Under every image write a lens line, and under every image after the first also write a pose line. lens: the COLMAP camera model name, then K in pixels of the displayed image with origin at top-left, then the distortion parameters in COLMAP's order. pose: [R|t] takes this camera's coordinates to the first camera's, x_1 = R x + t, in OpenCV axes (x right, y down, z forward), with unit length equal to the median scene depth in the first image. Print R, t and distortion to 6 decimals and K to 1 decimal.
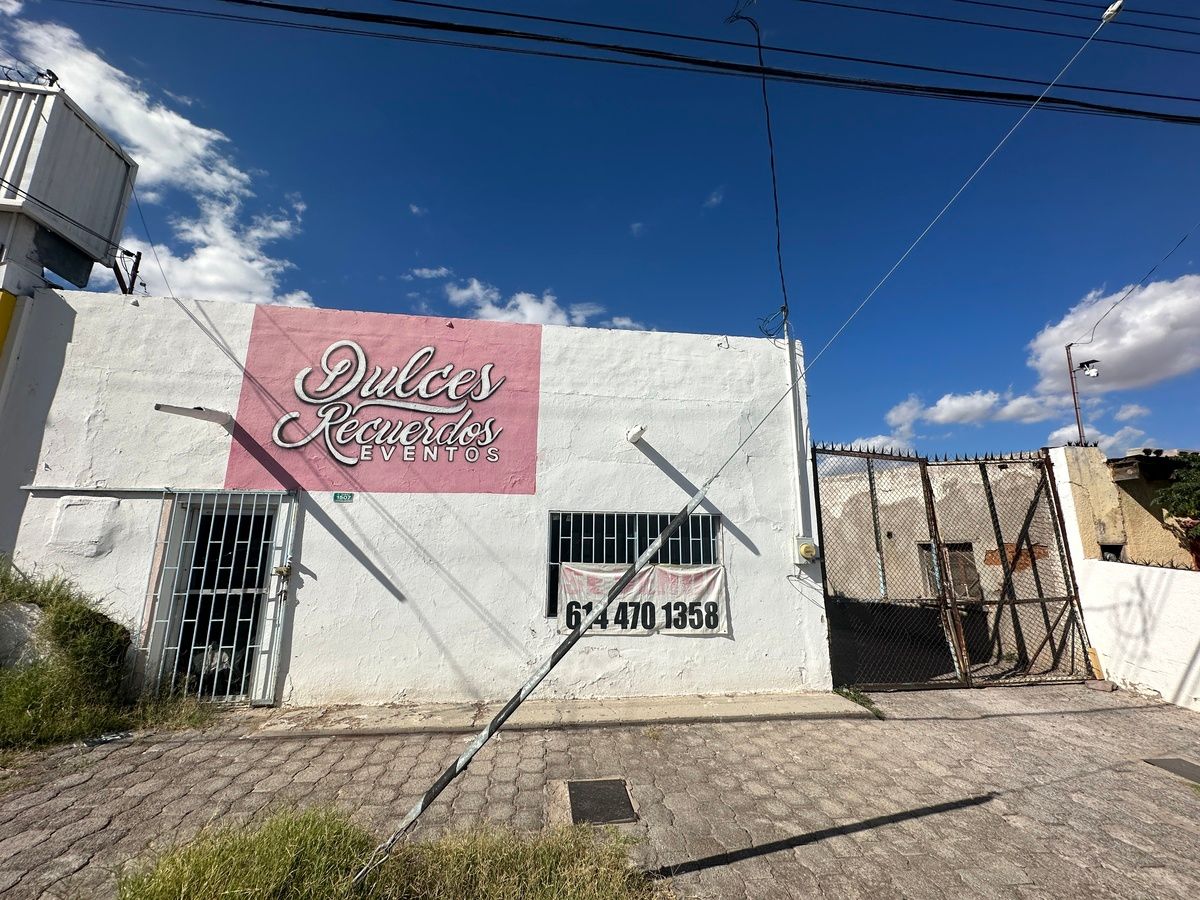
lens RADIAL K [[478.2, 0, 600.7], [0, 478.2, 448.4], [0, 0, 1]] dist [-0.007981, 0.001813]
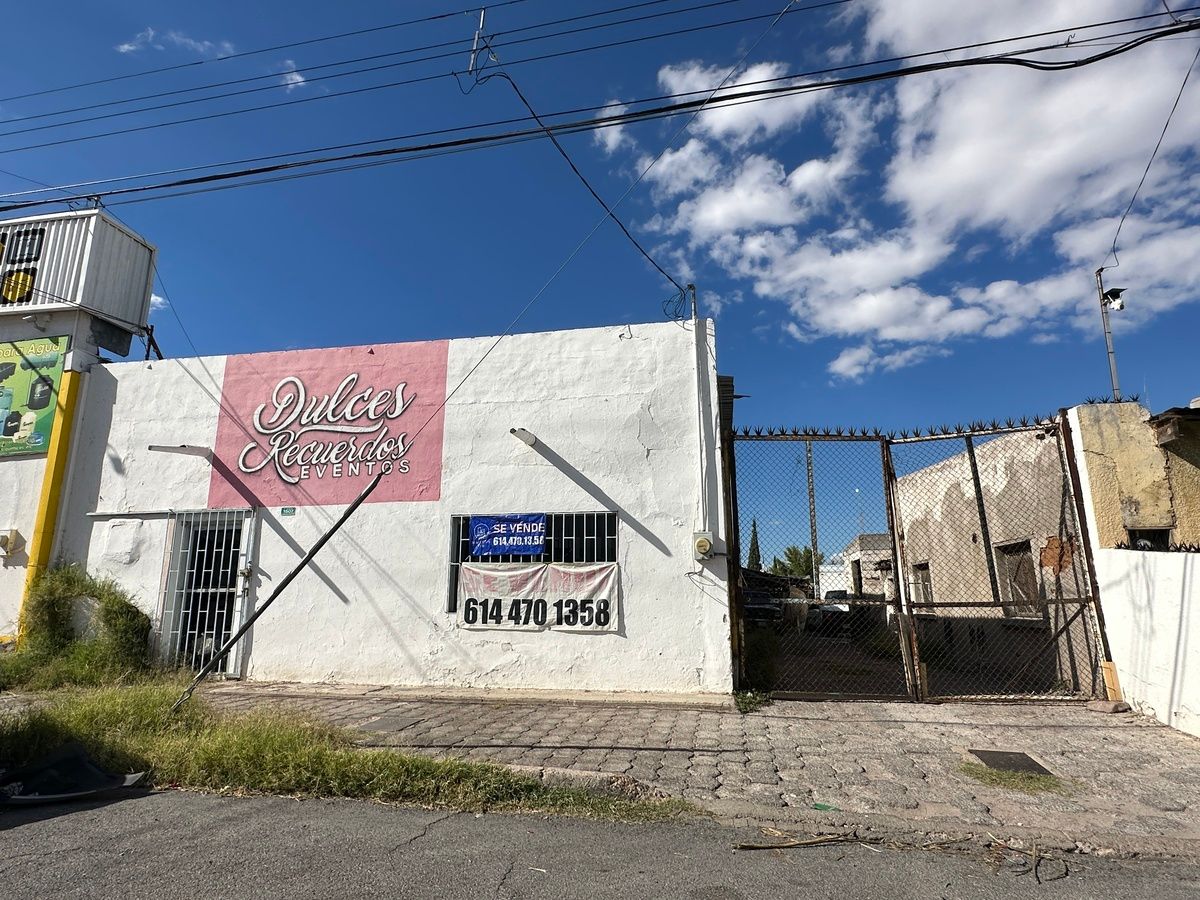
lens RADIAL K [[656.5, 0, 592.2], [0, 656.5, 453.1], [0, 0, 1]] dist [-0.006651, -0.001764]
pose [[0.950027, -0.075530, -0.302892, 0.648435], [0.072754, 0.997140, -0.020456, 0.045370], [0.303571, -0.002603, 0.952805, -0.303375]]
